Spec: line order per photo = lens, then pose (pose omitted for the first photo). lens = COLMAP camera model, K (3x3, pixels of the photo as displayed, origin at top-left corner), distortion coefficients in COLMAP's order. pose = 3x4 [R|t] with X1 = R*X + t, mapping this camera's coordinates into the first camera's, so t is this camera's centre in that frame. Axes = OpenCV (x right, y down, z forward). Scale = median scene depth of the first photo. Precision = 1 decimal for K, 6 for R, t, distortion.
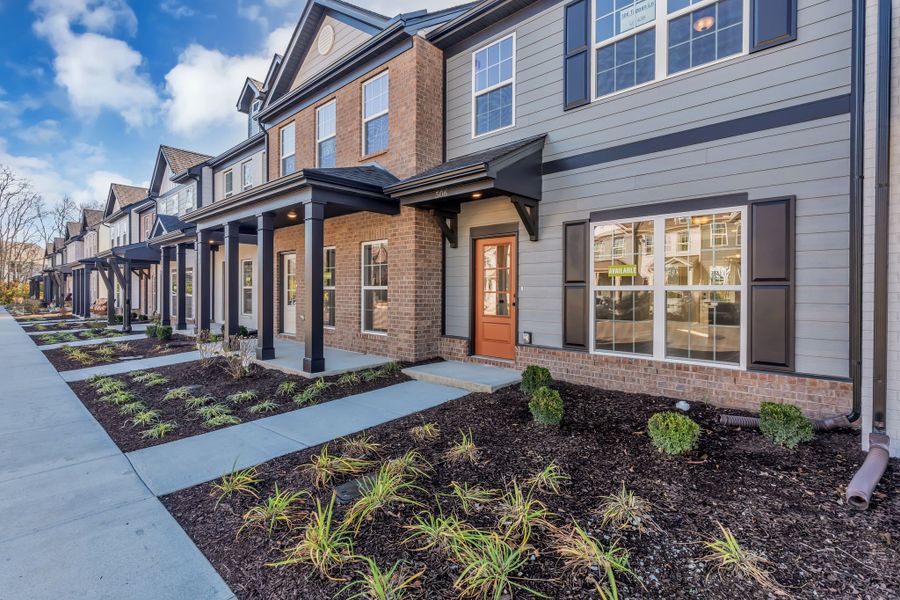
lens RADIAL K [[429.7, 0, 448.3], [0, 429.7, 292.8], [0, 0, 1]] dist [0.004471, 0.000544]
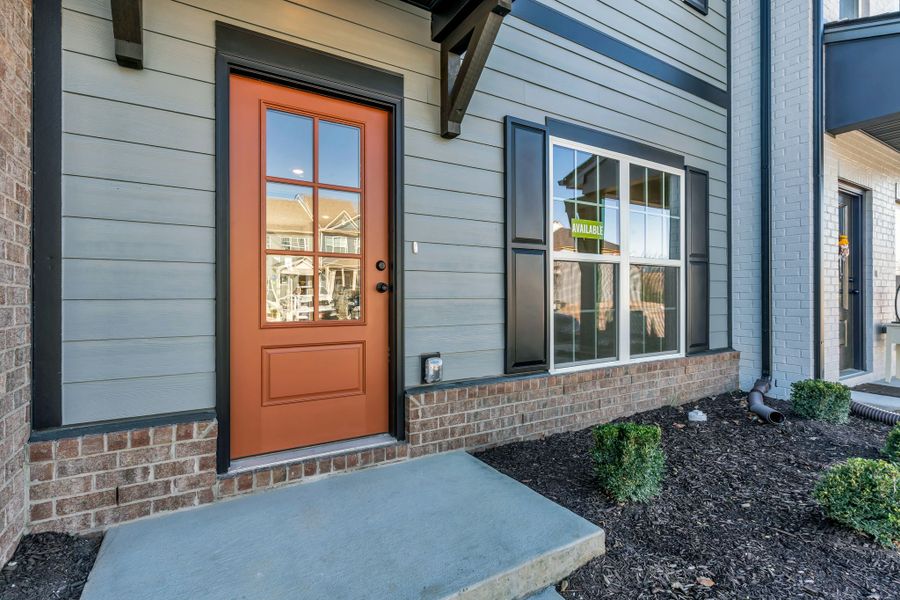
lens RADIAL K [[429.7, 0, 448.3], [0, 429.7, 292.8], [0, 0, 1]] dist [0.004471, 0.000544]
pose [[0.269484, -0.003493, 0.962998, -0.218572], [0.004346, 0.999988, 0.002411, 0.033497], [-0.962995, 0.003535, 0.269496, 0.923393]]
